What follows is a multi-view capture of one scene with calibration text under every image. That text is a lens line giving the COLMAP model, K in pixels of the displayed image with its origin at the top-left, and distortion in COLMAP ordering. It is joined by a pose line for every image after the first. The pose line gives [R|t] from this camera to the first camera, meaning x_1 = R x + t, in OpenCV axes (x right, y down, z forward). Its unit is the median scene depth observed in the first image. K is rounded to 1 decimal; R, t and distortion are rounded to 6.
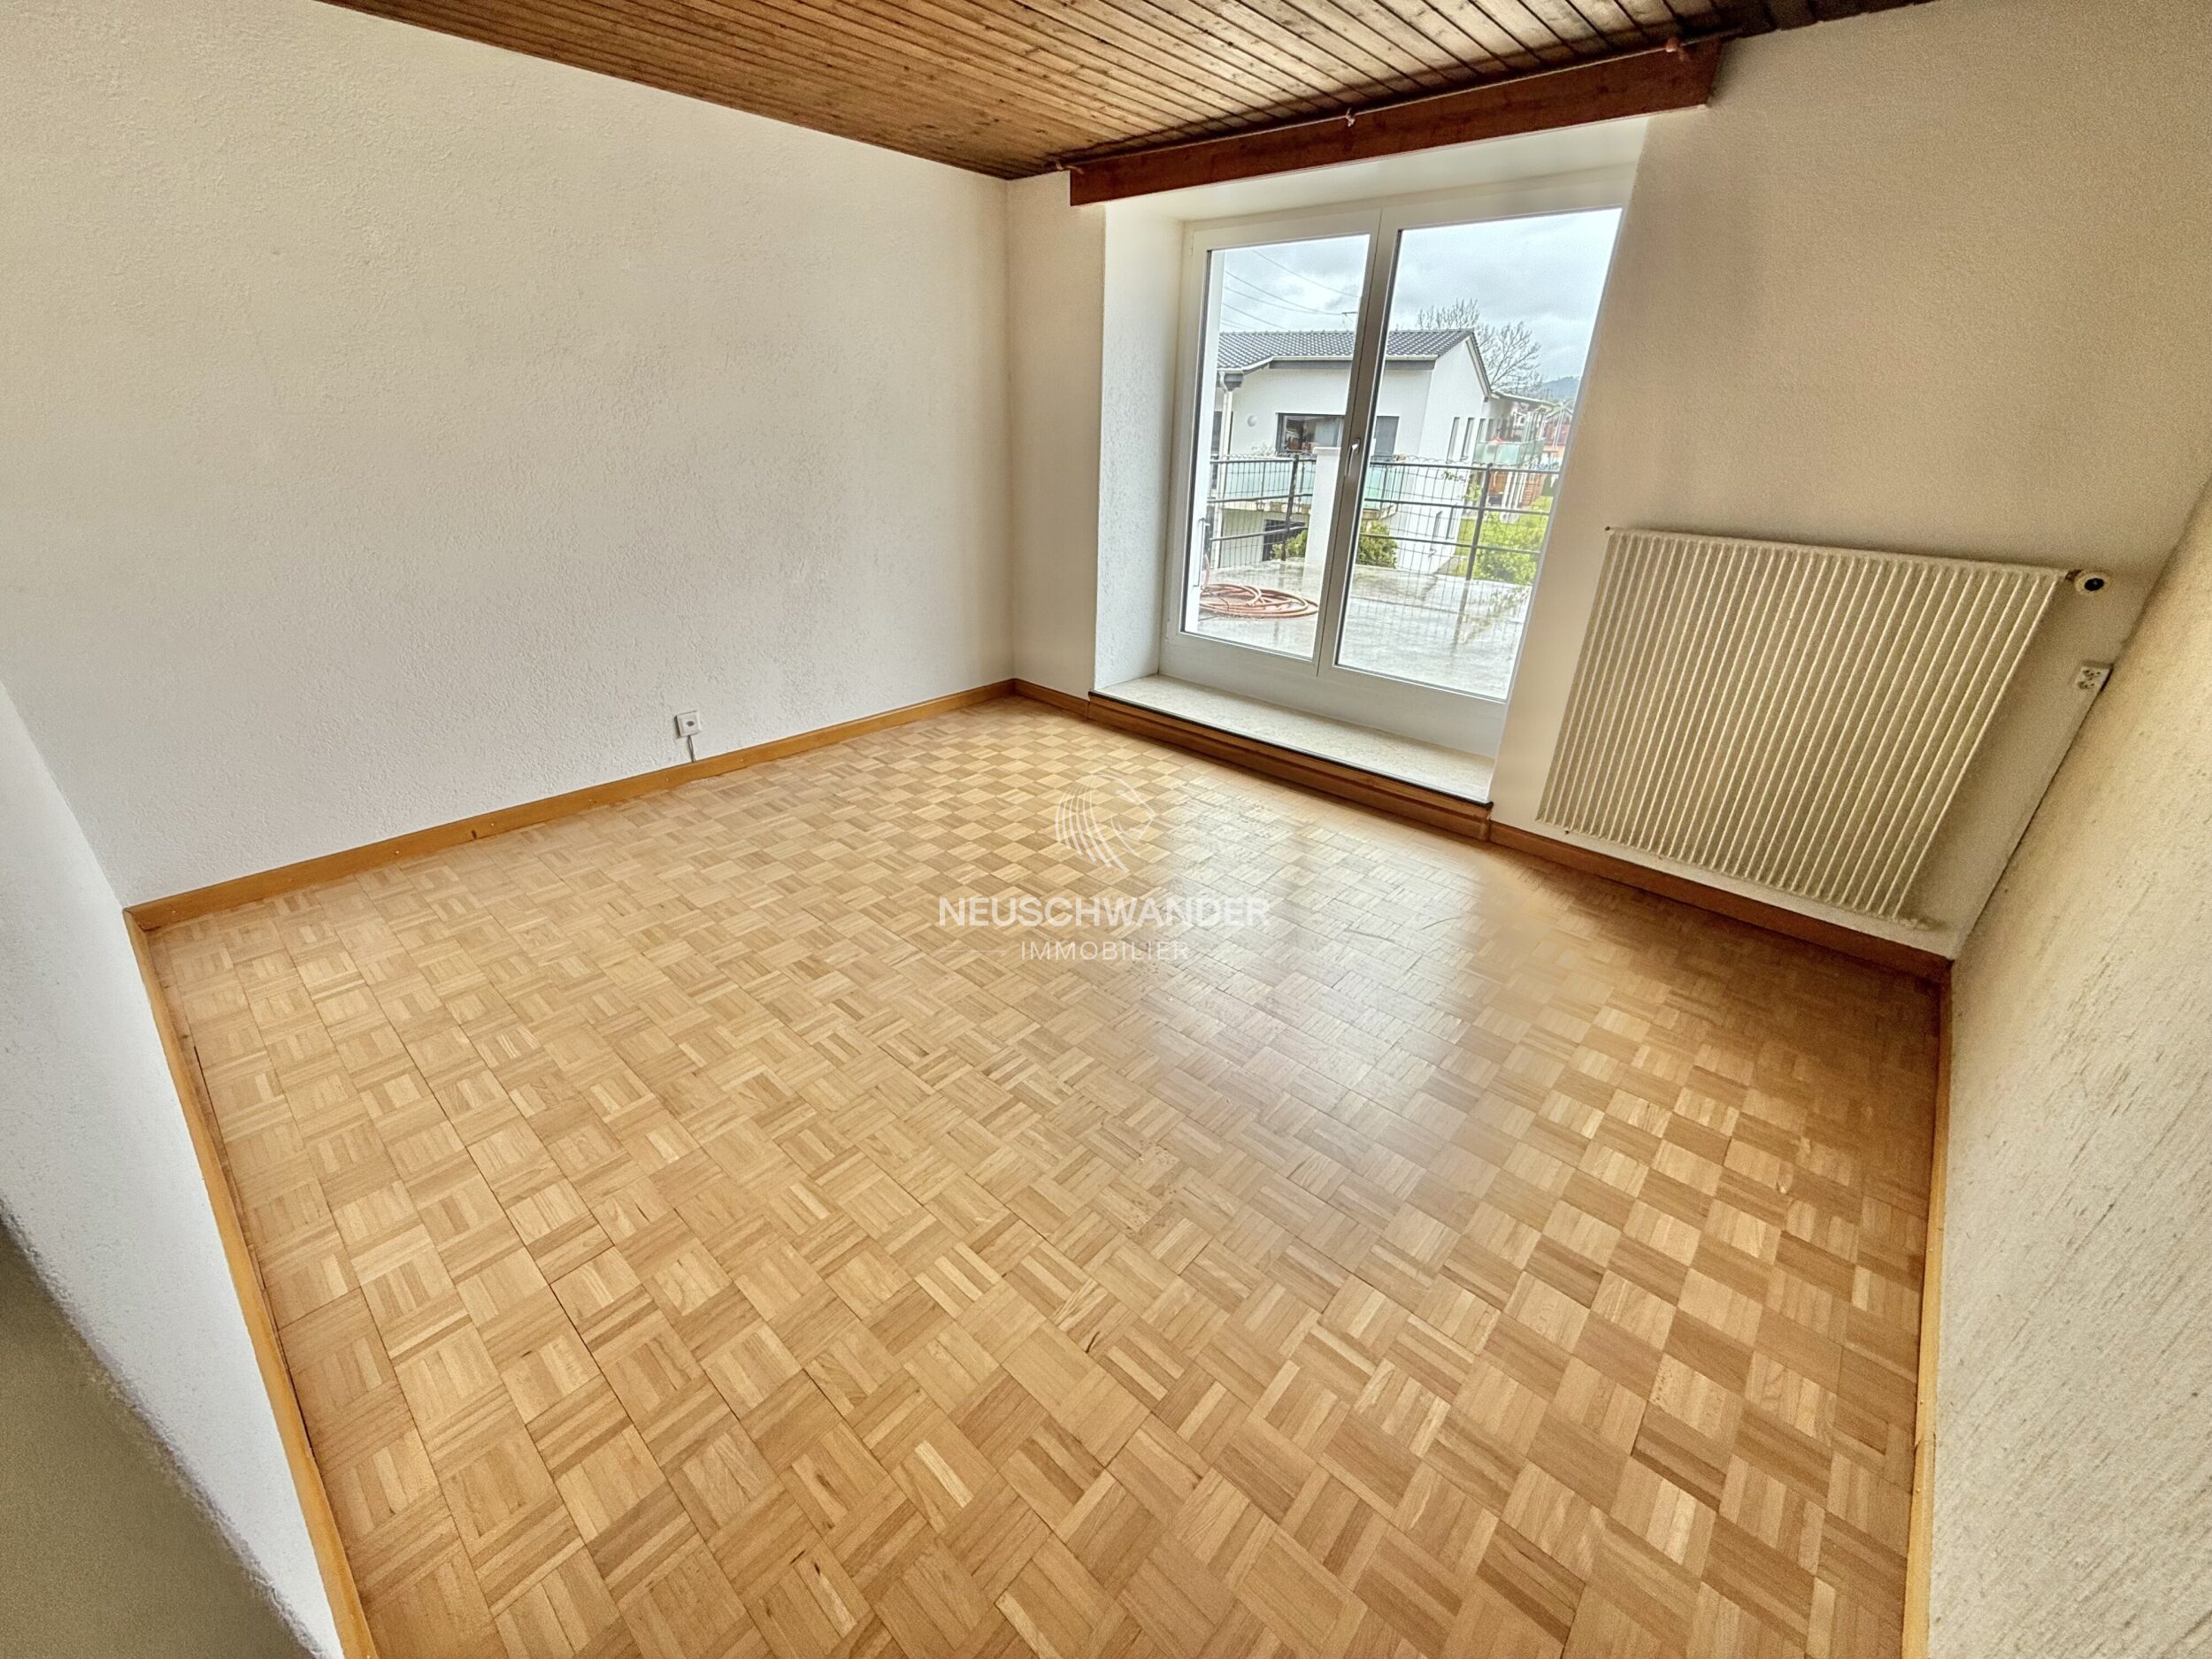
lens RADIAL K [[878.6, 0, 1104.0], [0, 878.6, 832.1], [0, 0, 1]] dist [0.000199, -0.000209]
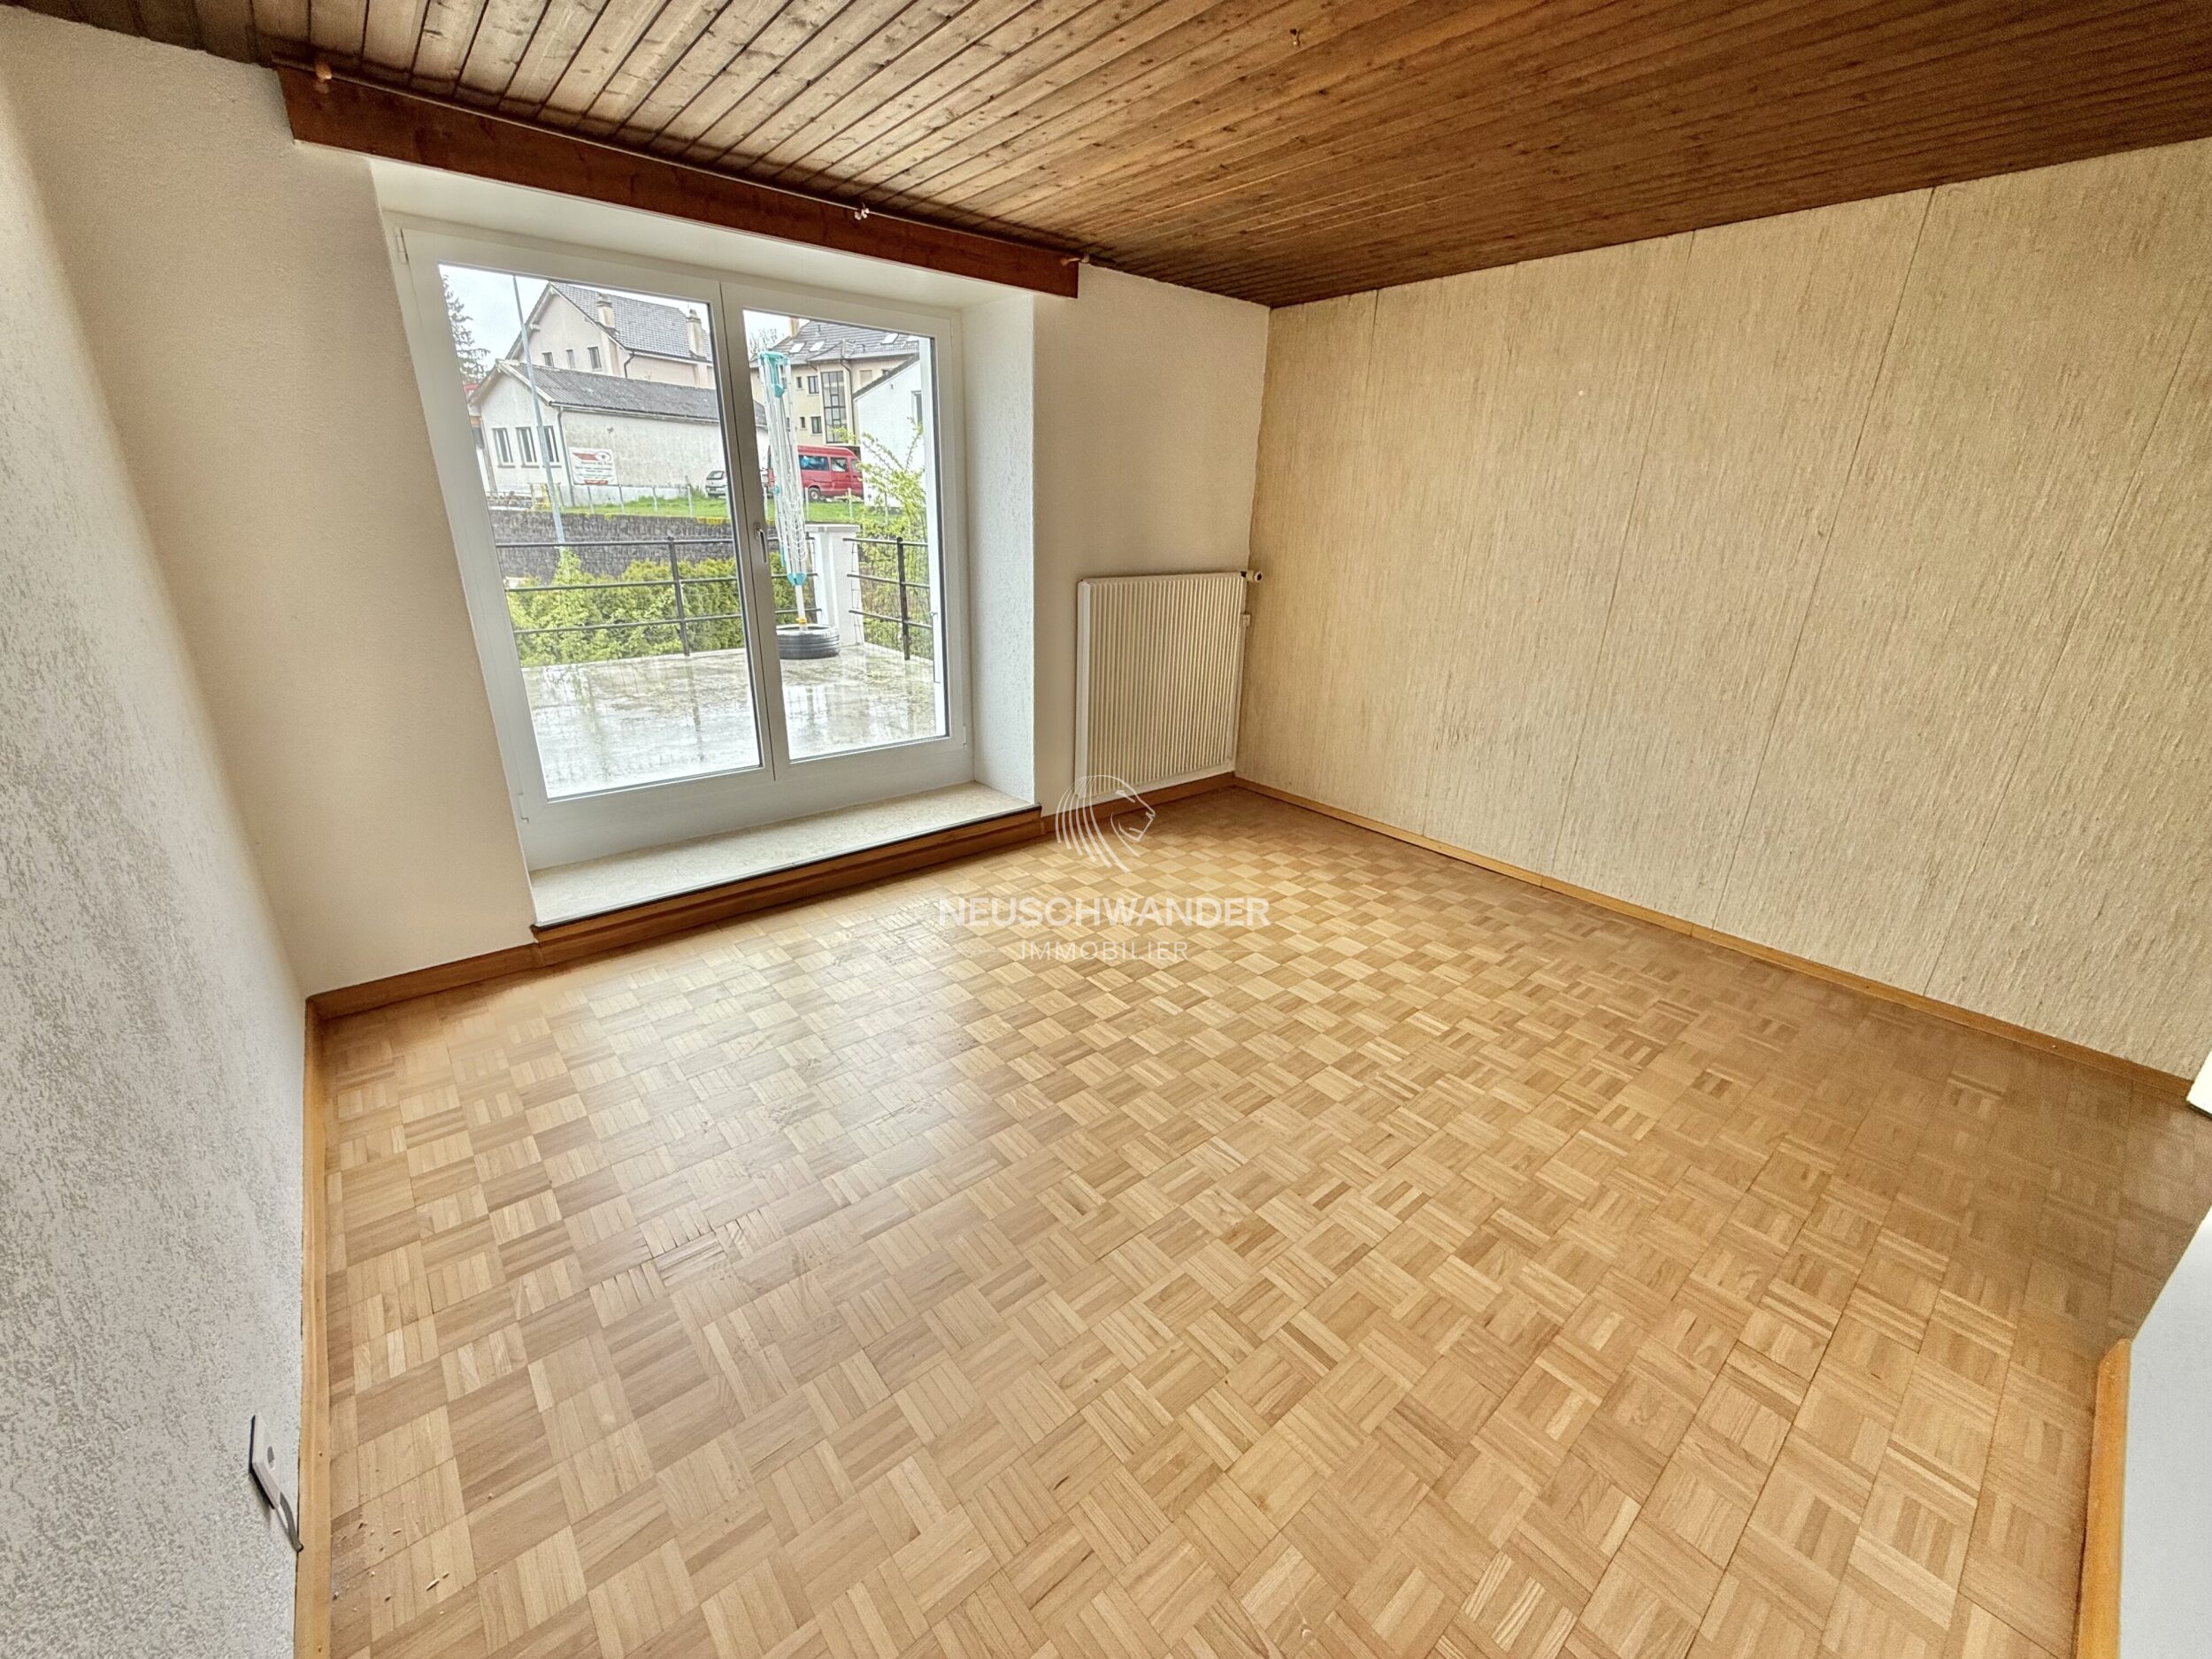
lens RADIAL K [[878.6, 0, 1104.2], [0, 878.6, 827.7], [0, 0, 1]] dist [0.000199, -0.000209]
pose [[0.137739, -0.362730, 0.921659, -1.058964], [0.412312, 0.867068, 0.279626, -0.476305], [-0.900570, 0.341496, 0.268987, 0.914296]]
